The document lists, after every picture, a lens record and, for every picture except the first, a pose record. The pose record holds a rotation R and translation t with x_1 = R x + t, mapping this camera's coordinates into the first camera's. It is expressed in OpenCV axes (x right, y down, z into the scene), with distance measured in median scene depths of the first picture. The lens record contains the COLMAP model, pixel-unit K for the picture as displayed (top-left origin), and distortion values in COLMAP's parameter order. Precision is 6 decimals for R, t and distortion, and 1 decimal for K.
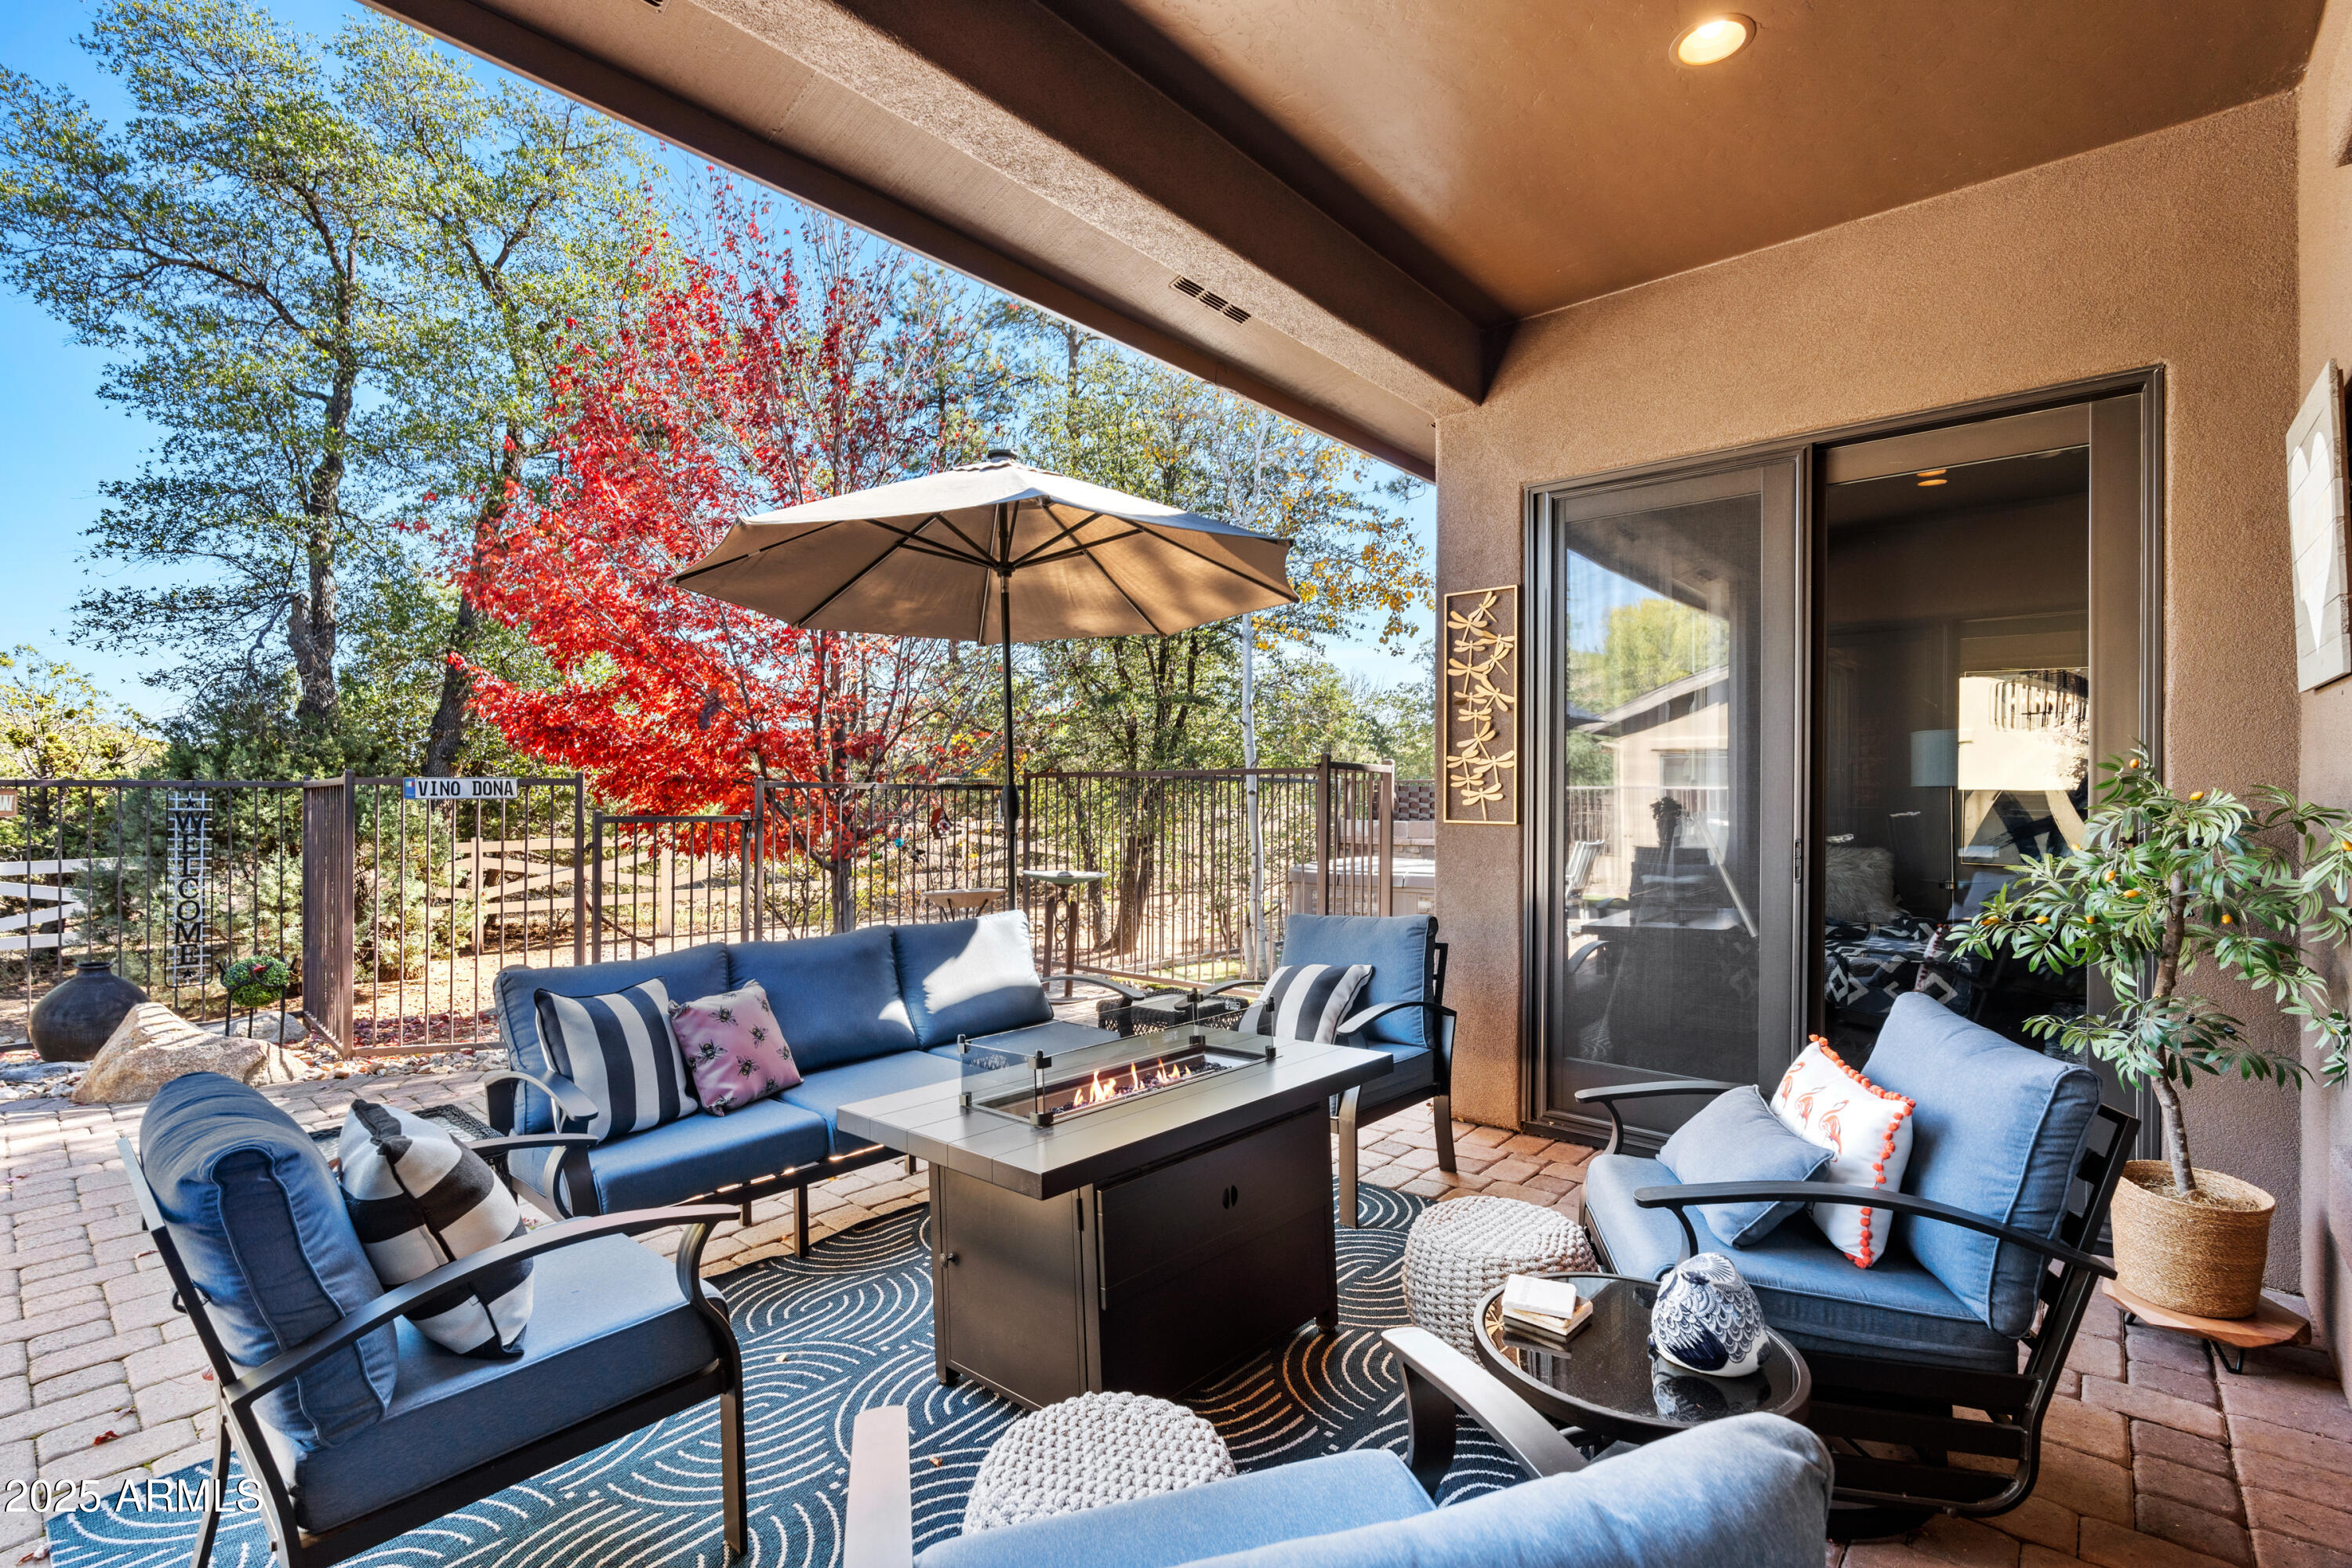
lens RADIAL K [[1050.7, 0, 1176.7], [0, 1050.7, 791.6], [0, 0, 1]] dist [-0.011604, 0.002840]
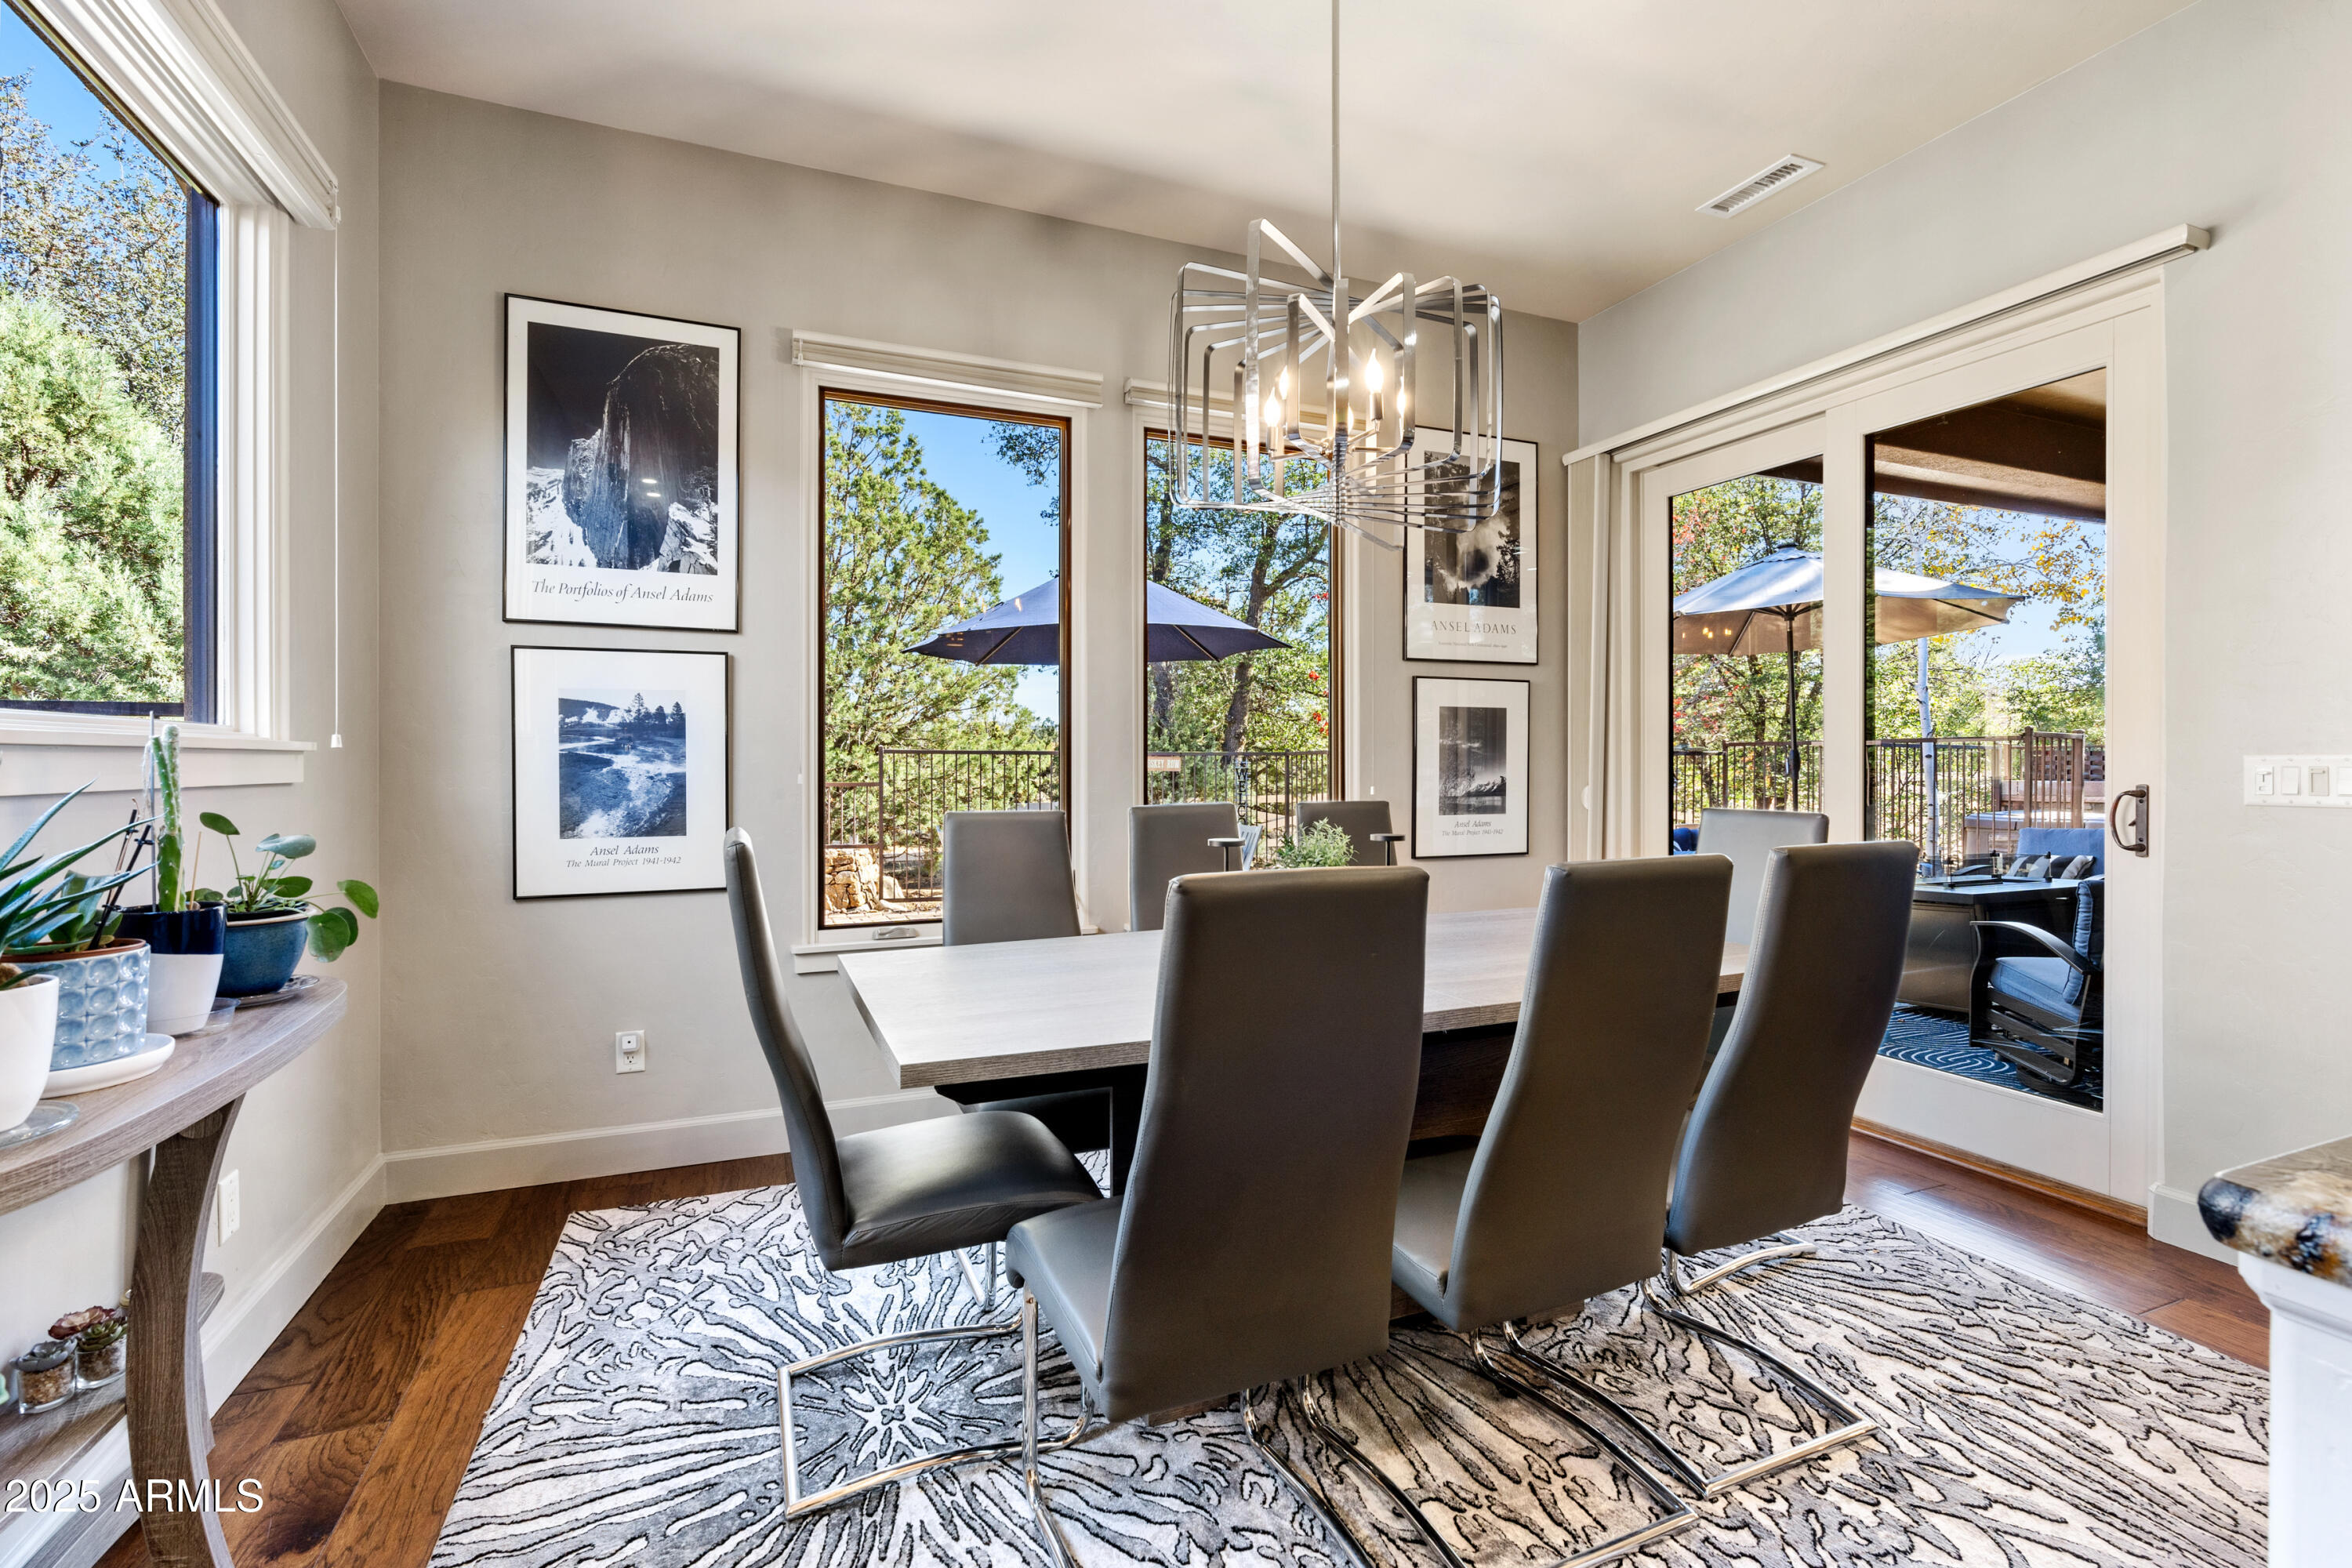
lens RADIAL K [[1050.7, 0, 1176.6], [0, 1050.7, 762.9], [0, 0, 1]] dist [-0.011604, 0.002840]
pose [[0.896971, 0.000592, -0.442089, -0.171041], [-0.002096, 0.999994, -0.002912, 0.012707], [0.442085, 0.003538, 0.896966, -0.490326]]
